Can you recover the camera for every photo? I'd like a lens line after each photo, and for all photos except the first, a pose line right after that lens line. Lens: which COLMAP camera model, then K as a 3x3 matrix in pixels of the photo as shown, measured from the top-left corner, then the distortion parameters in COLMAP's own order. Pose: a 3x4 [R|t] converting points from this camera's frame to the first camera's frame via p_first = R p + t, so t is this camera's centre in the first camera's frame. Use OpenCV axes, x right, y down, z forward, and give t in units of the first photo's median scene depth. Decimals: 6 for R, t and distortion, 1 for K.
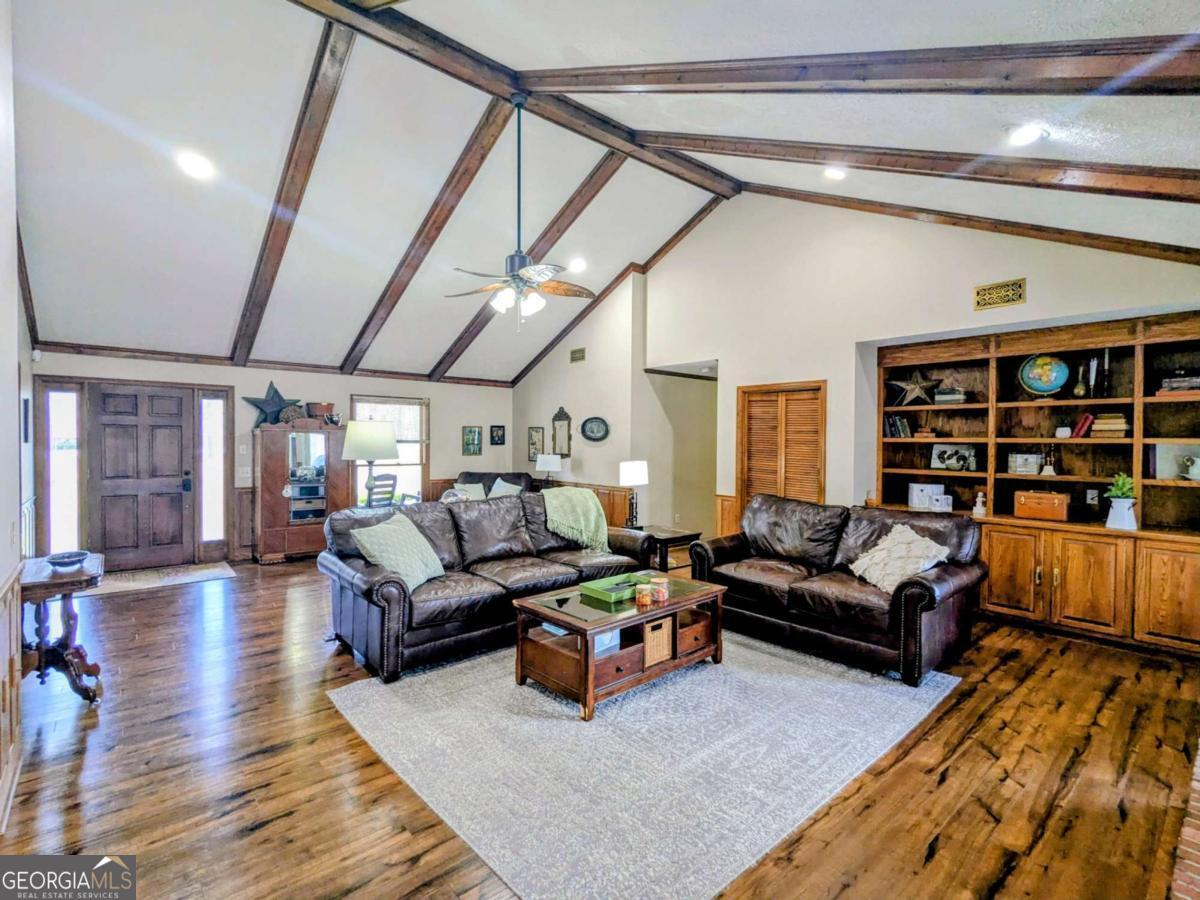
lens RADIAL K [[575.8, 0, 599.4], [0, 575.8, 449.5], [0, 0, 1]] dist [-0.001539, -0.000070]
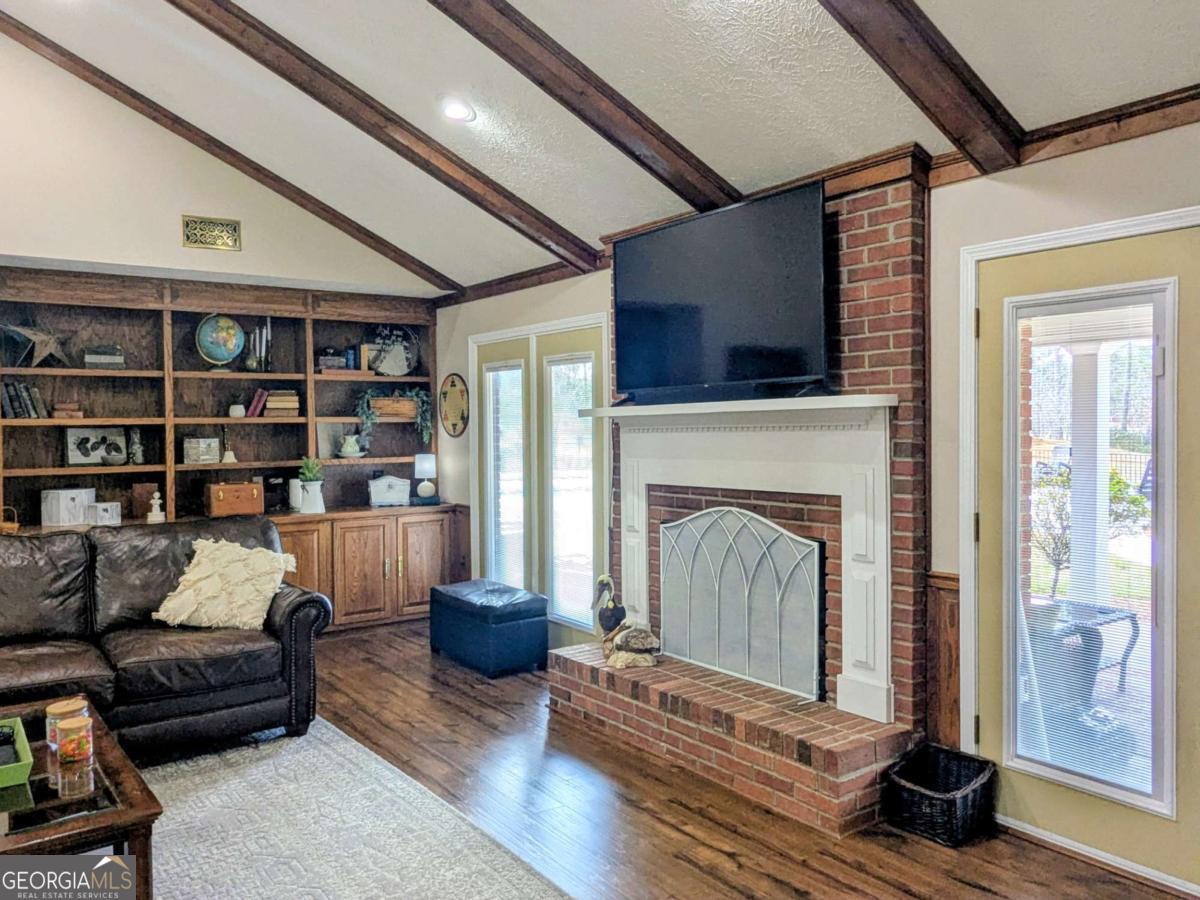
lens RADIAL K [[914.1, 0, 600.1], [0, 914.1, 446.8], [0, 0, 1]] dist [0.001526, 0.001024]
pose [[0.077996, -0.033376, 0.996395, -0.484908], [0.028673, 0.999101, 0.031222, -0.003529], [-0.996541, 0.026134, 0.078883, 0.368783]]
